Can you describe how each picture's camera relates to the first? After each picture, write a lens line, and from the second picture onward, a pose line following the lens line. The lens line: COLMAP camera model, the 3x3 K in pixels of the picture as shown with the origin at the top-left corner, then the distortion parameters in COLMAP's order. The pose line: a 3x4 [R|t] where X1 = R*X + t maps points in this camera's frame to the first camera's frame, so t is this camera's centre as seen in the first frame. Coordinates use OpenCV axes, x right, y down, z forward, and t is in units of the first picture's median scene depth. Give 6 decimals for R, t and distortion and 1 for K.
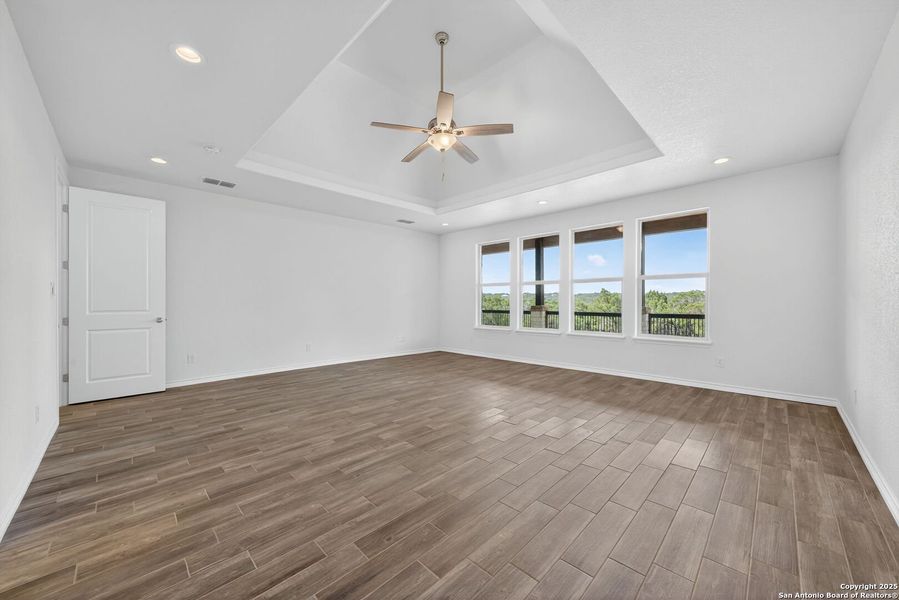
lens RADIAL K [[341.6, 0, 451.8], [0, 341.6, 300.9], [0, 0, 1]] dist [-0.000559, 0.000177]
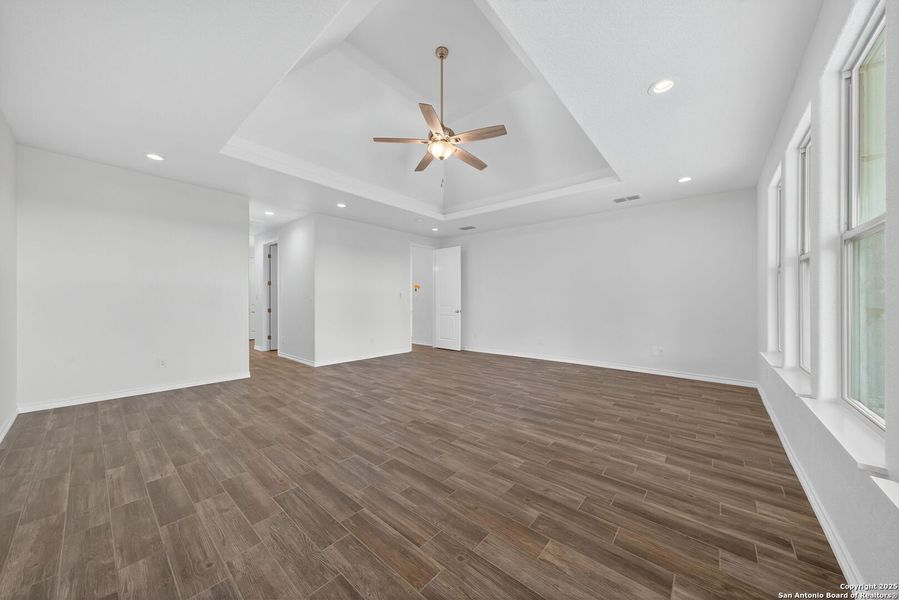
lens RADIAL K [[309.8, 0, 449.5], [0, 309.8, 300.0], [0, 0, 1]] dist [0.000576, 0.000096]
pose [[0.058456, -0.003694, -0.998283, 0.927751], [-0.001608, 0.999992, -0.003794, 0.001033], [0.998289, 0.001828, 0.058449, 0.968269]]
